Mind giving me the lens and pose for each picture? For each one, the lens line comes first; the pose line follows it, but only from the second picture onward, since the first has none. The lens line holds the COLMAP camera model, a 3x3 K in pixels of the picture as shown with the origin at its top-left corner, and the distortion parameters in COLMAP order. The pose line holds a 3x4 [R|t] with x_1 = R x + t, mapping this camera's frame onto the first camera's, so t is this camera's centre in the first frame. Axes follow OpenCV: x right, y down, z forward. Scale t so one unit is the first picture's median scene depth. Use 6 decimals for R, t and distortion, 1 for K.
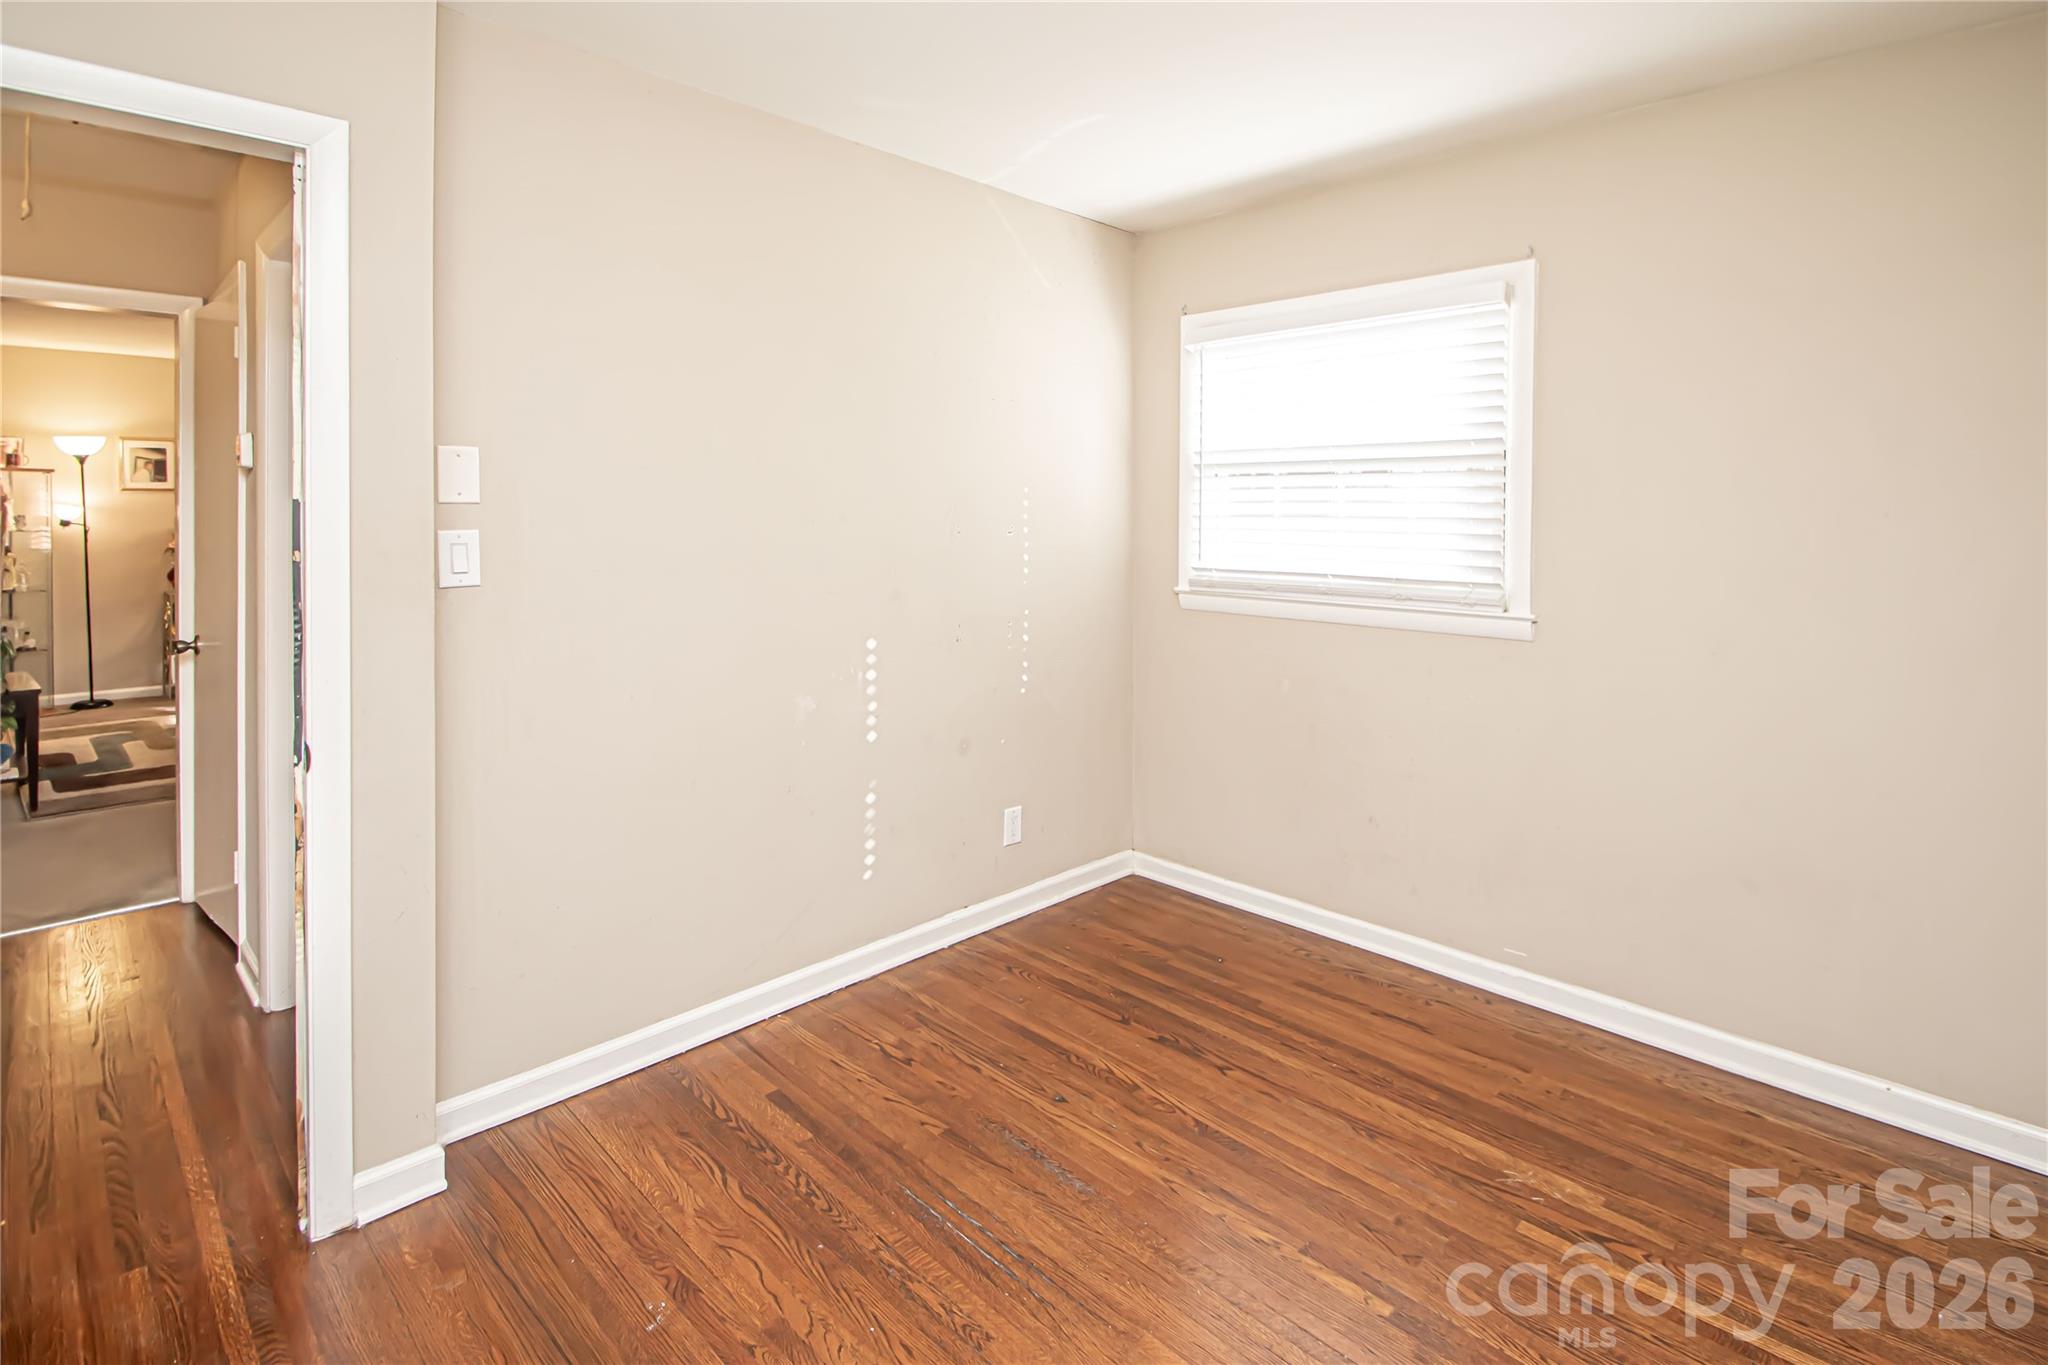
lens RADIAL K [[1015.0, 0, 1026.7], [0, 1015.0, 515.2], [0, 0, 1]] dist [0.000368, -0.000407]
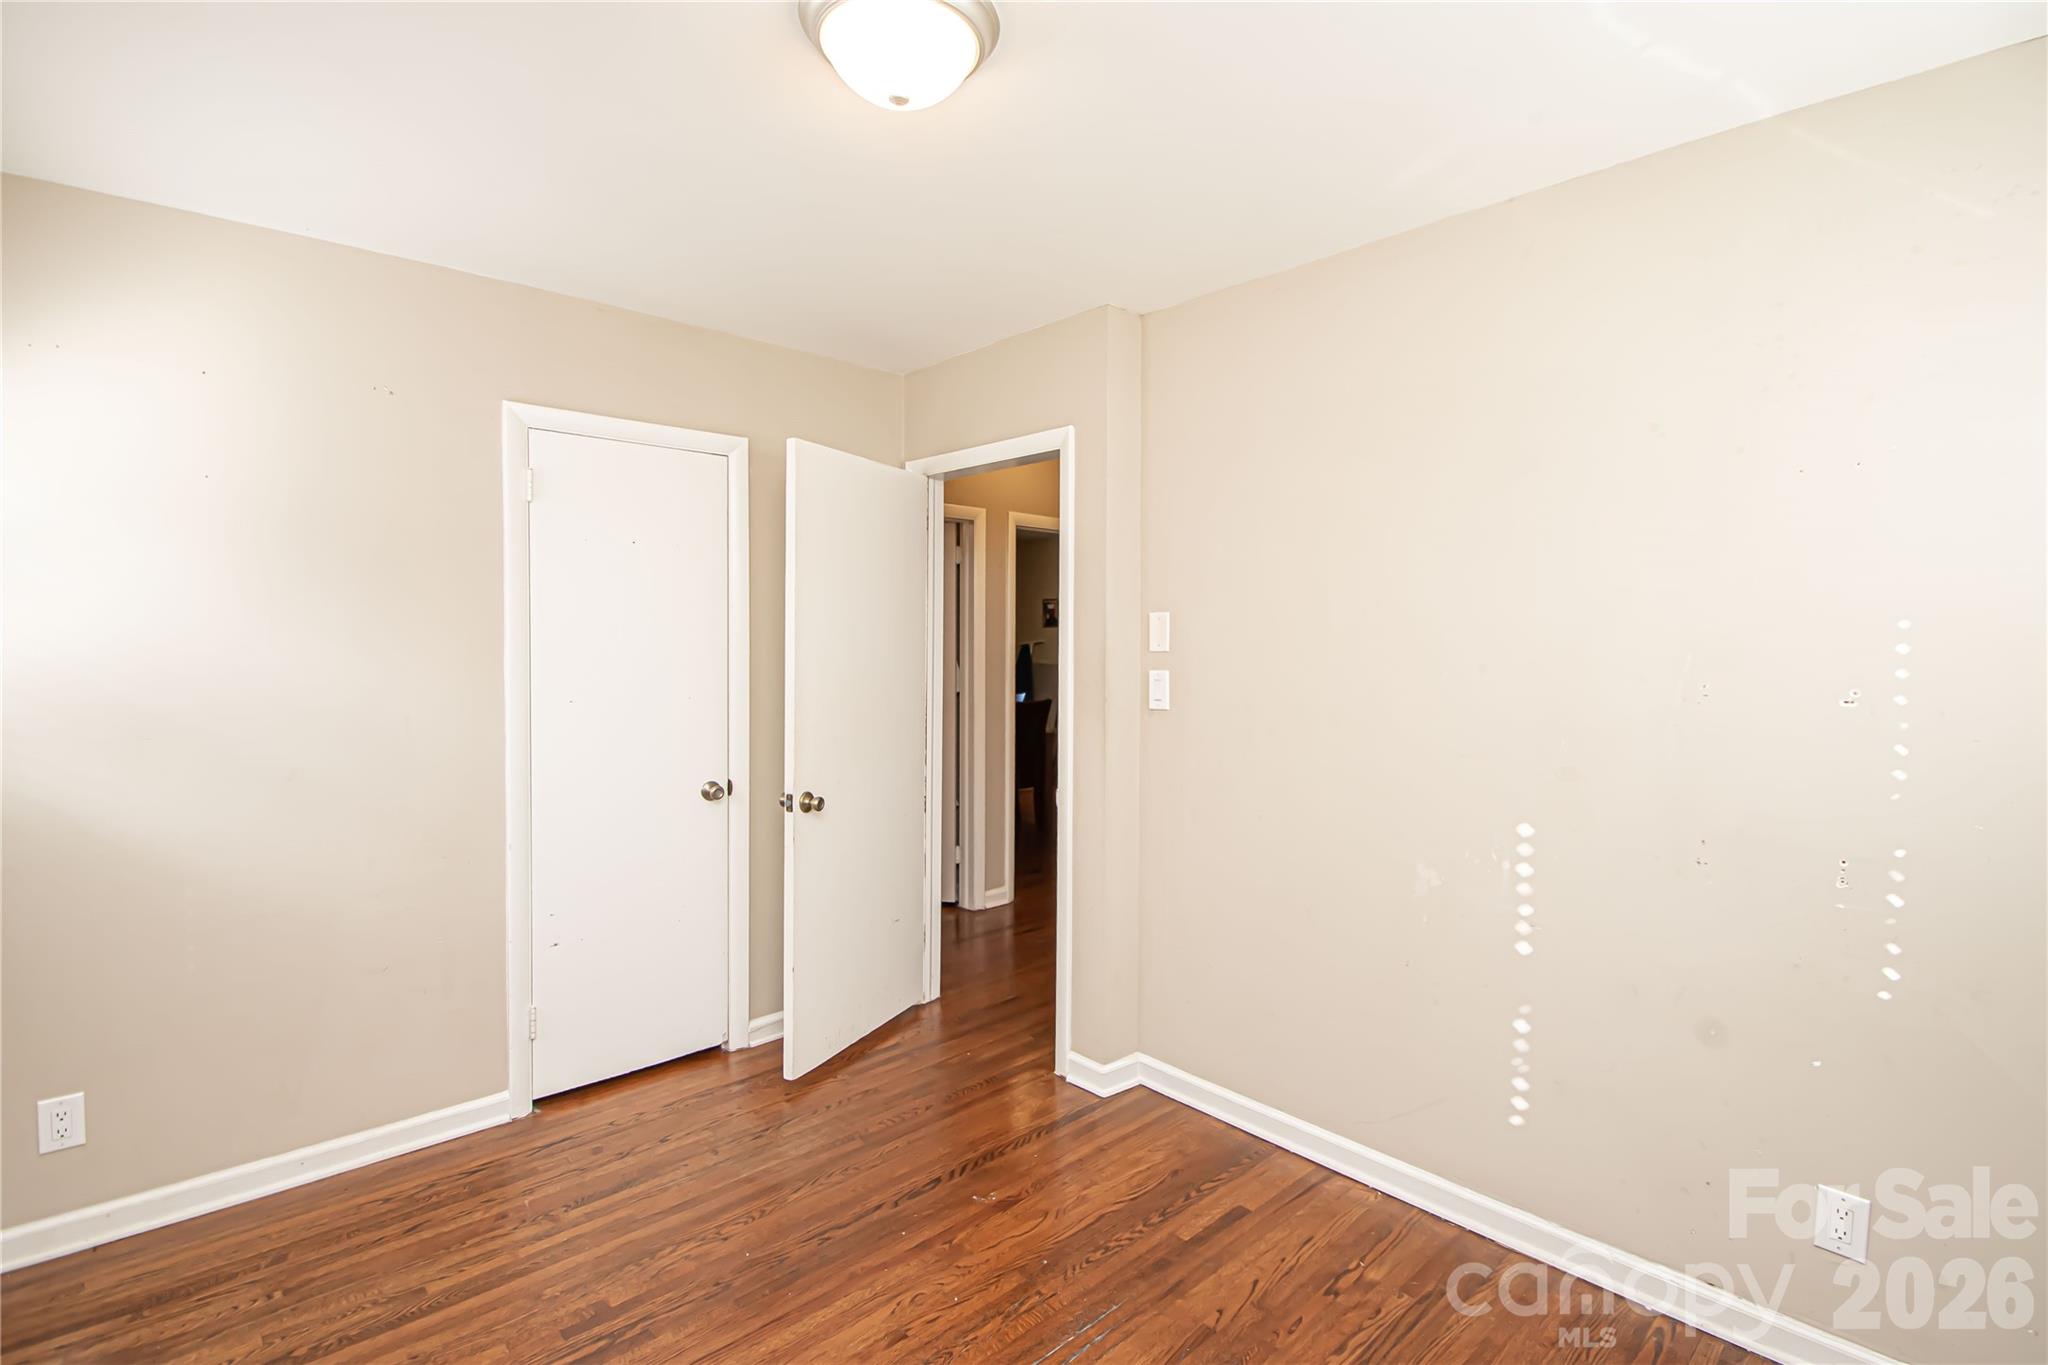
lens RADIAL K [[934.6, 0, 1026.7], [0, 934.6, 658.2], [0, 0, 1]] dist [-0.000190, -0.000128]
pose [[-0.036431, 0.010484, -0.999281, 0.699176], [-0.002131, 0.999942, 0.010568, -0.014838], [0.999334, 0.002514, -0.036406, 0.776124]]
